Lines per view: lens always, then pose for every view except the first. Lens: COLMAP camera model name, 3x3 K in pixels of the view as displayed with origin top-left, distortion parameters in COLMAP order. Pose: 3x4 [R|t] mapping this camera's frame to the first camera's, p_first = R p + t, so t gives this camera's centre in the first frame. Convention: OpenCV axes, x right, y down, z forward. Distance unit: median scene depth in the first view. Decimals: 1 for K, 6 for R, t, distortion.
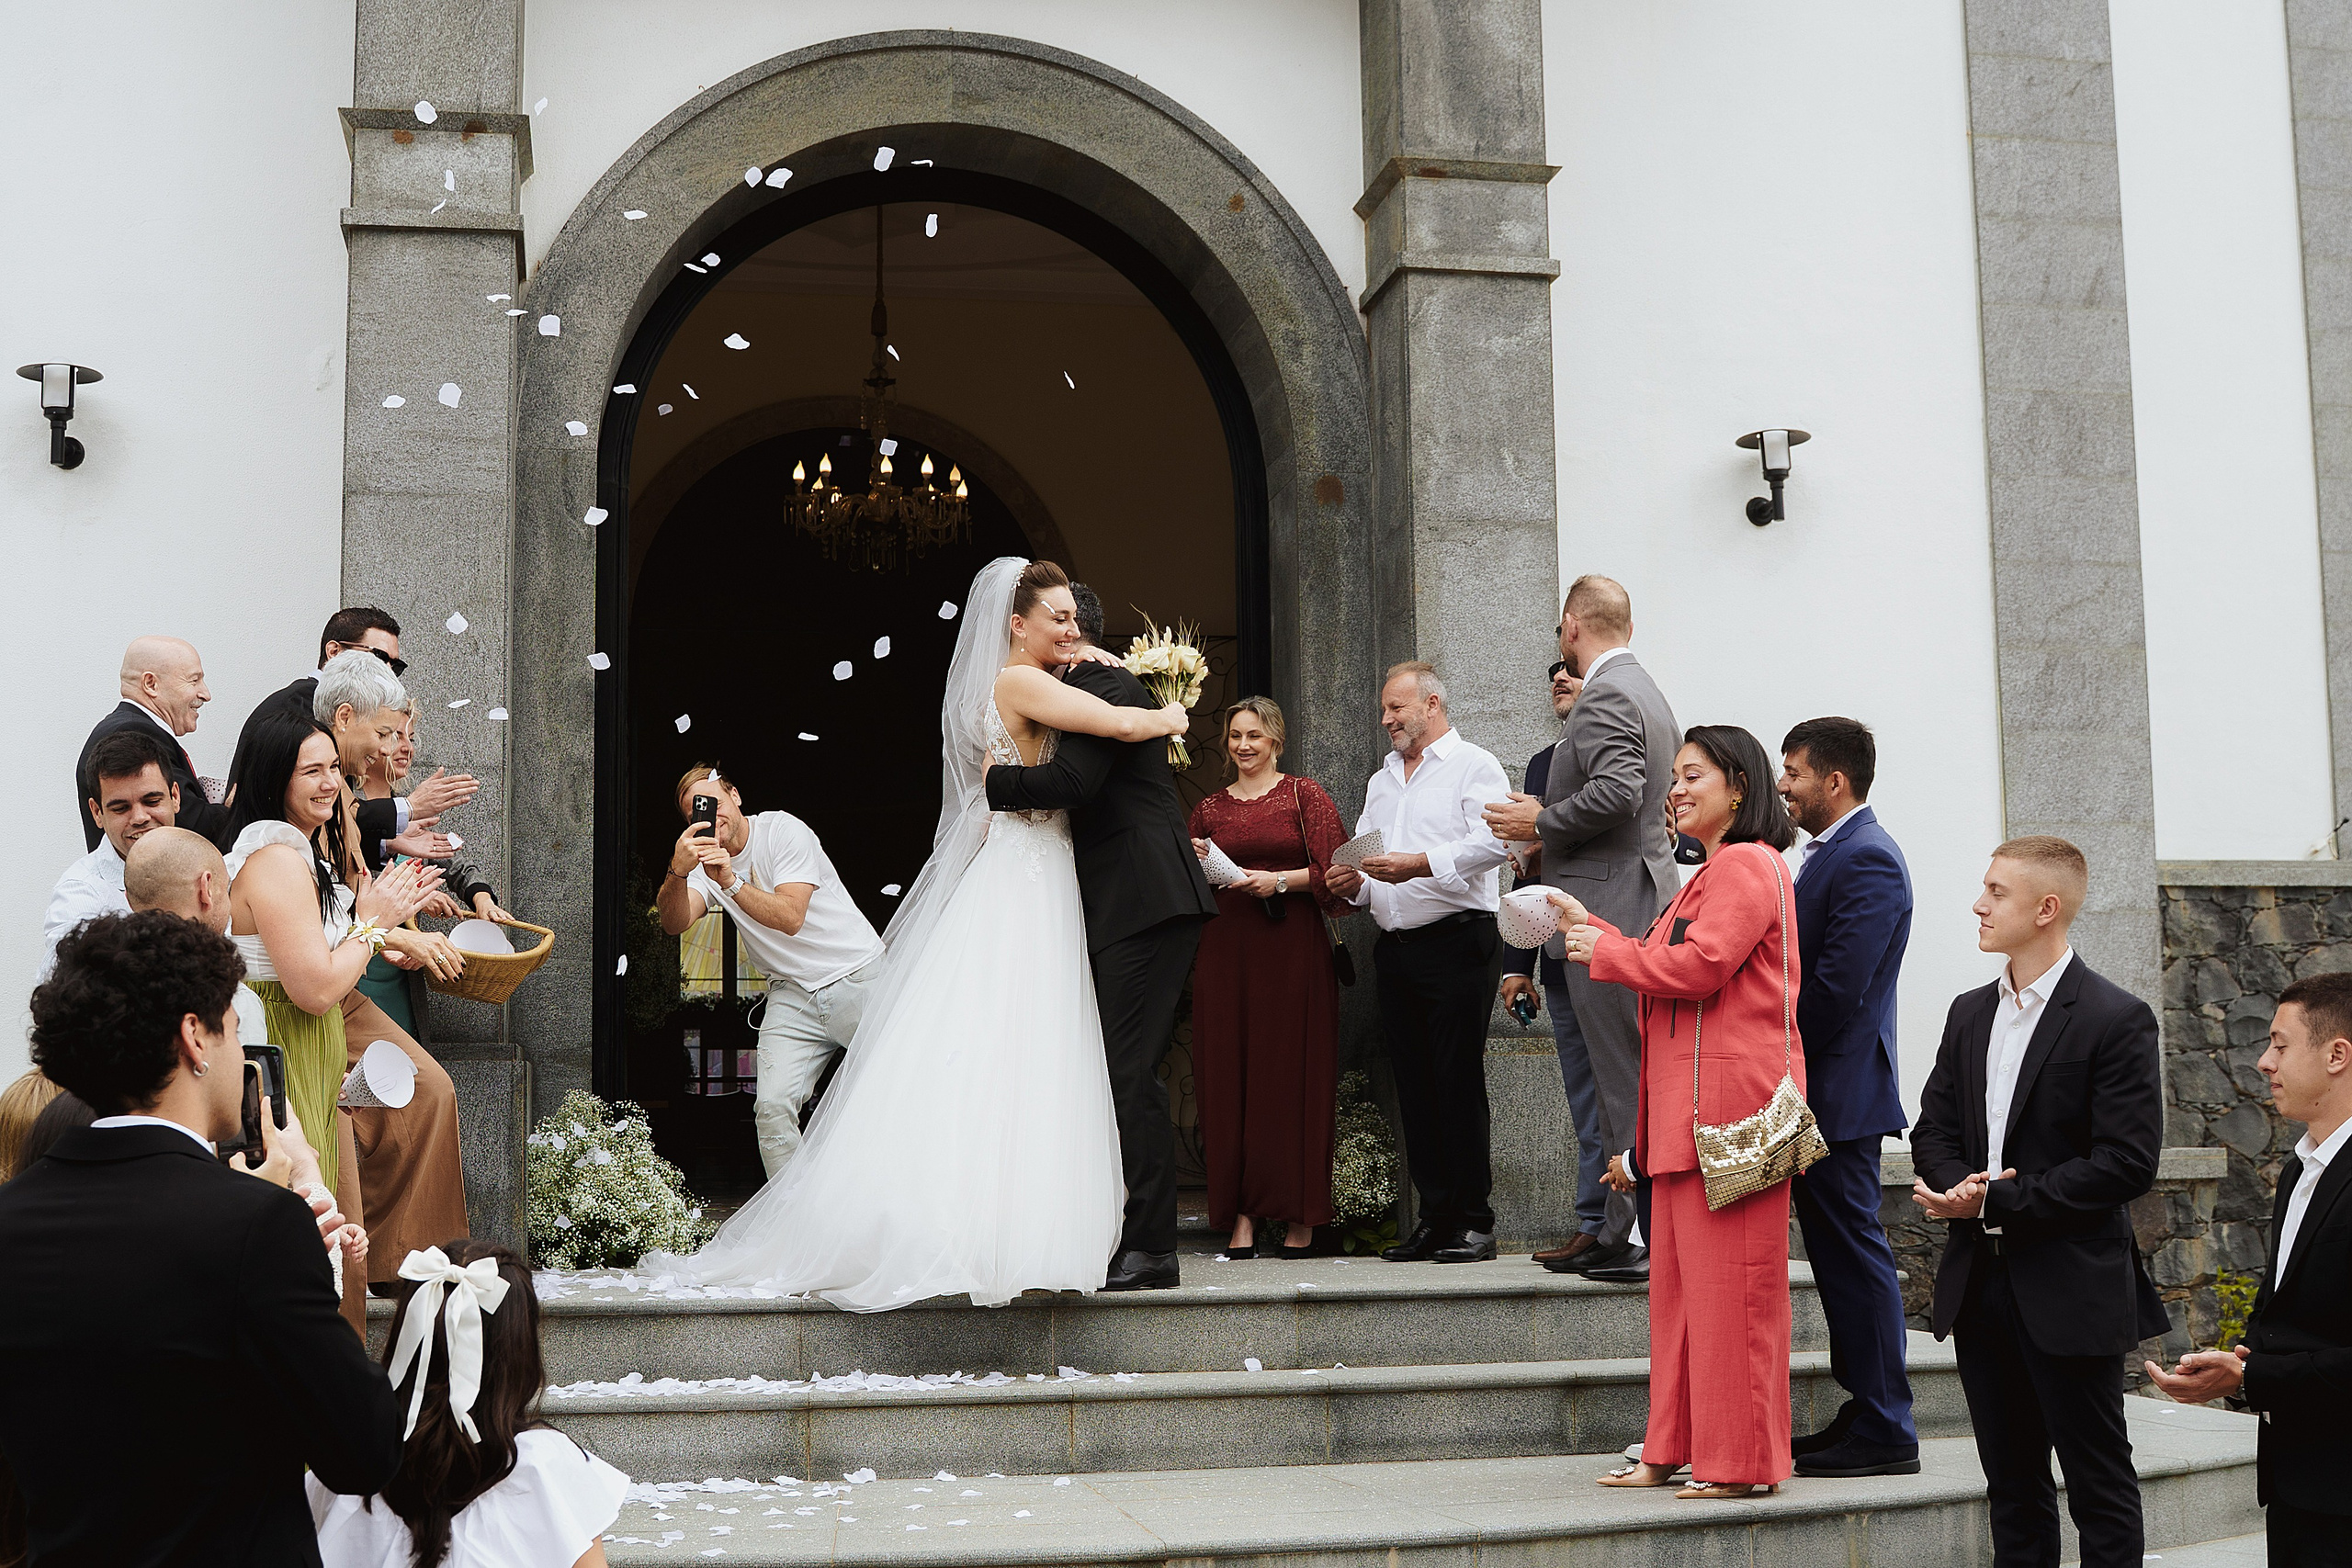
lens RADIAL K [[1942.2, 0, 1176.0], [0, 1942.2, 784.0], [0, 0, 1]] dist [-0.098165, 0.058699]
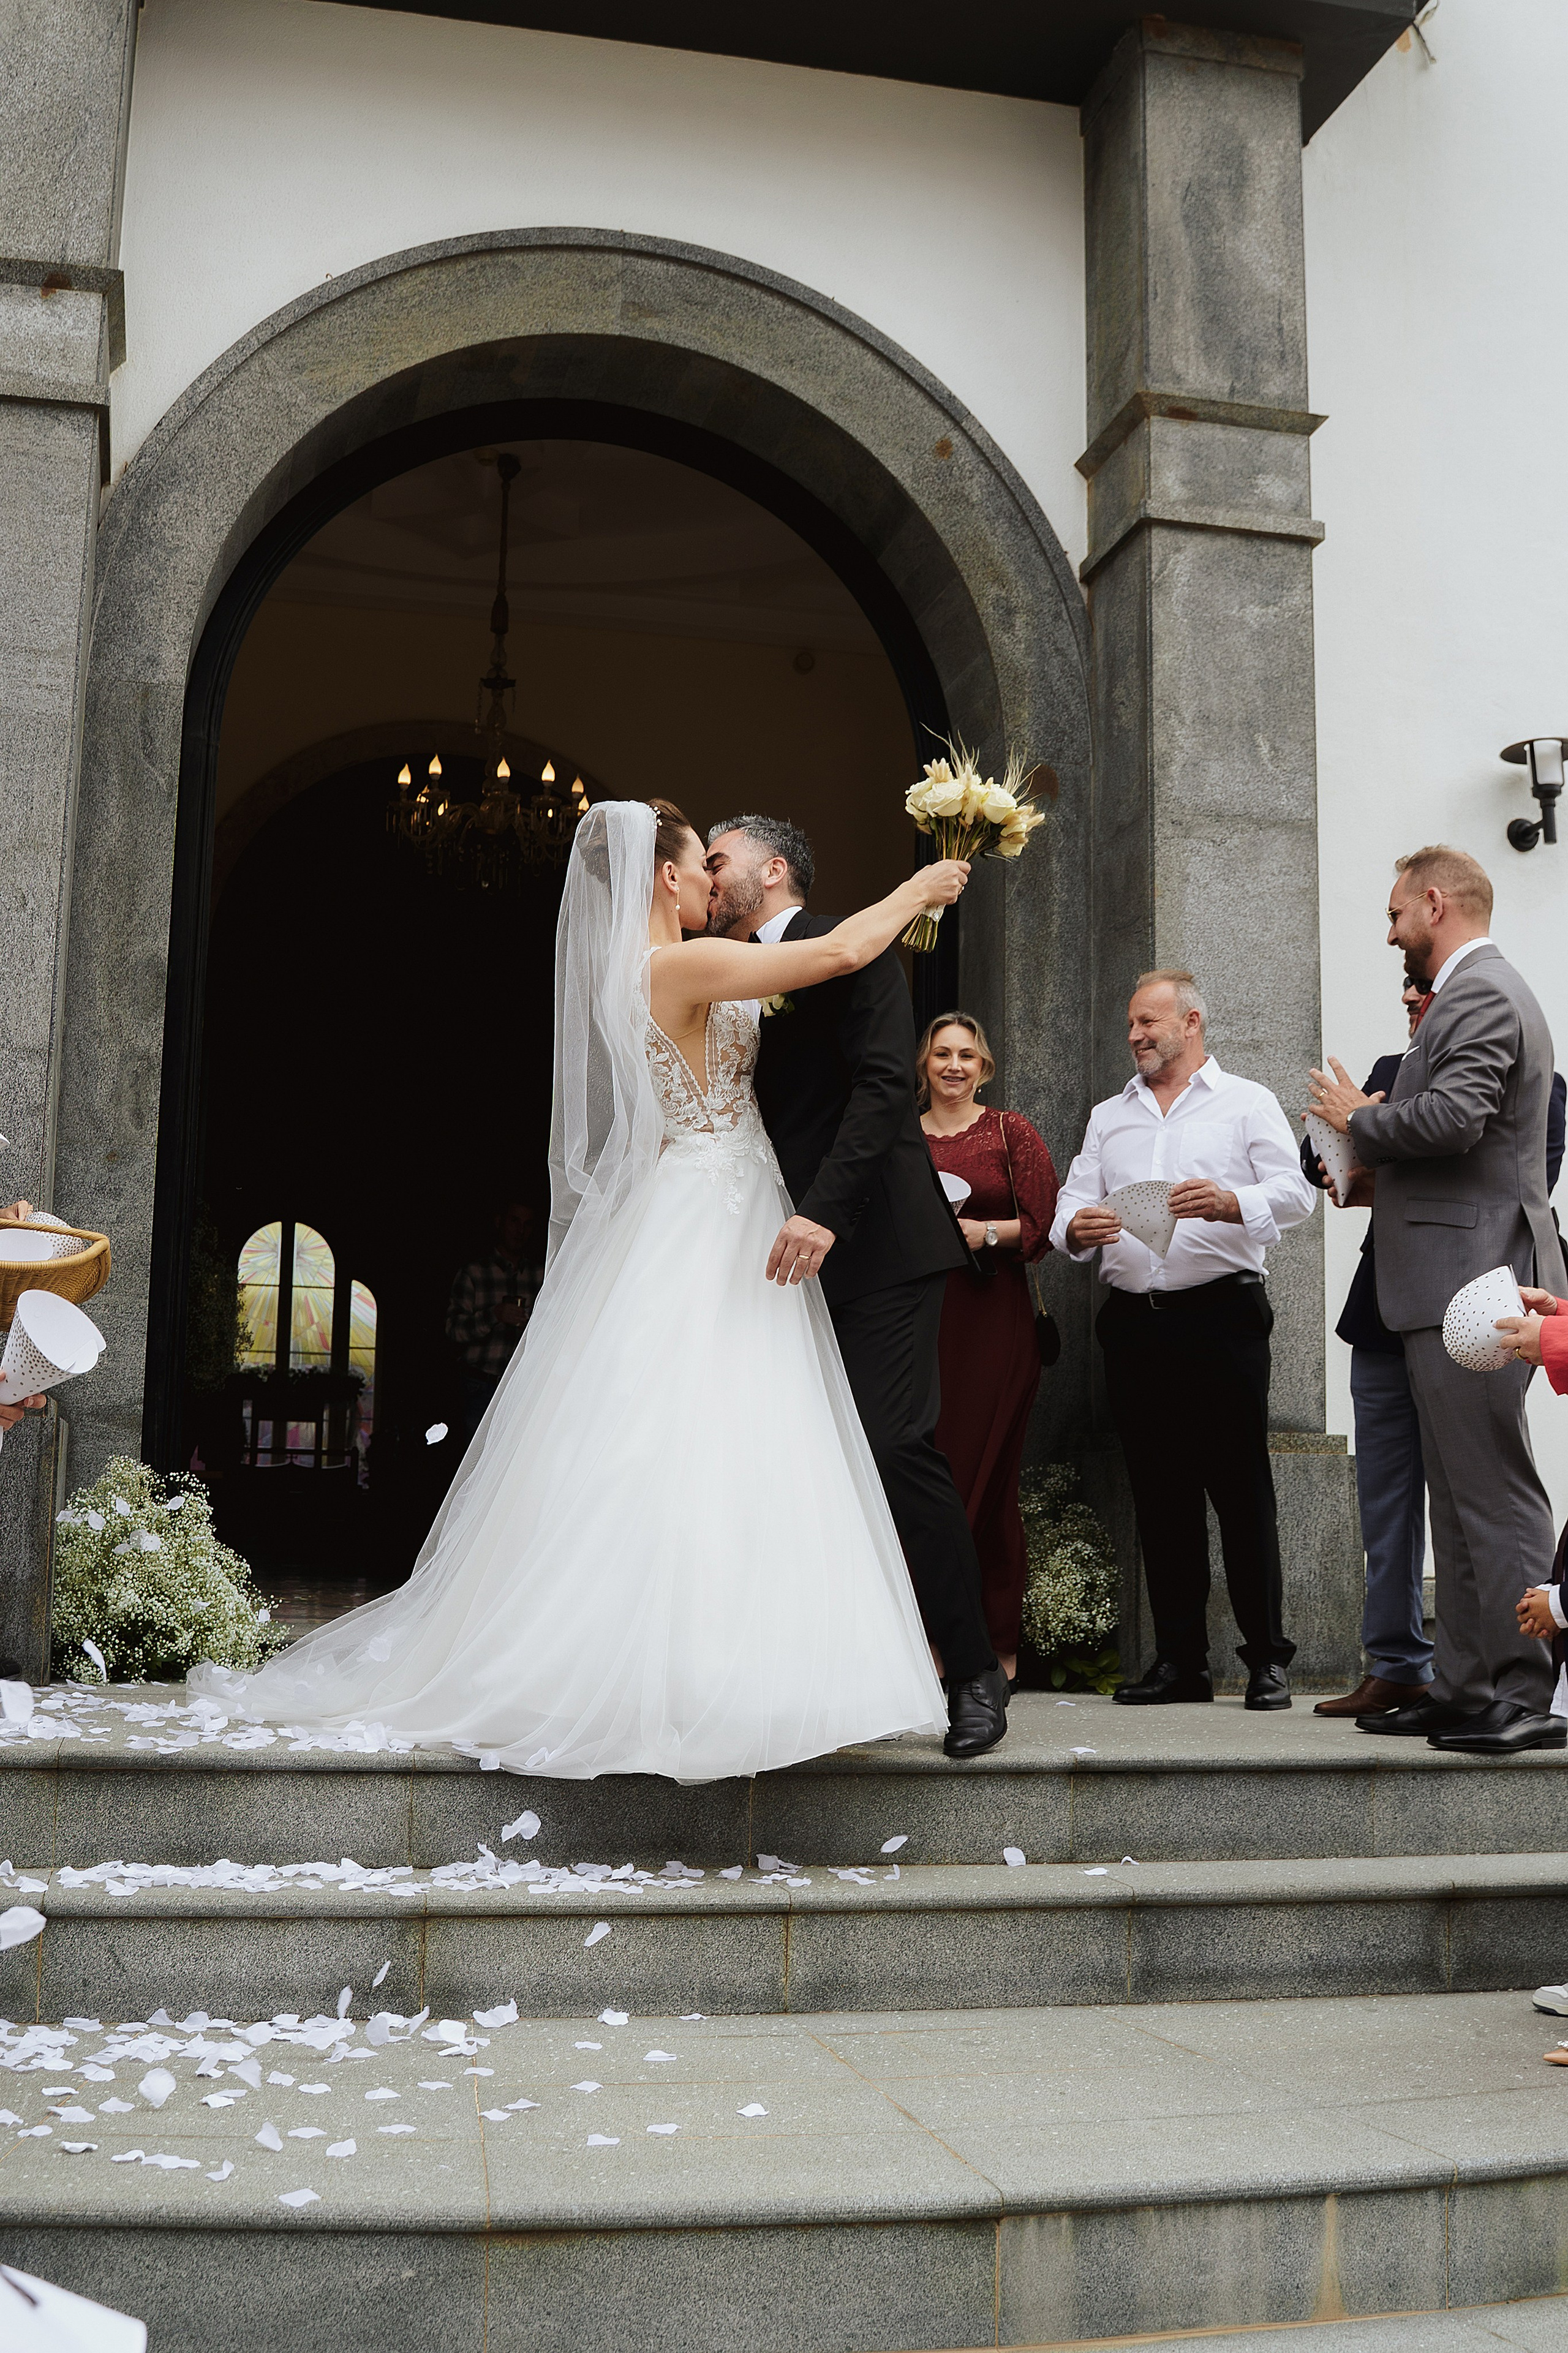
lens RADIAL K [[1943.3, 0, 780.9], [0, 1943.3, 1098.5], [0, 0, 1]] dist [-0.098165, 0.058699]
pose [[0.999109, 0.038073, 0.018205, -0.051589], [-0.037379, 0.998614, -0.037060, 0.026512], [-0.019590, 0.036346, 0.999147, 0.170892]]
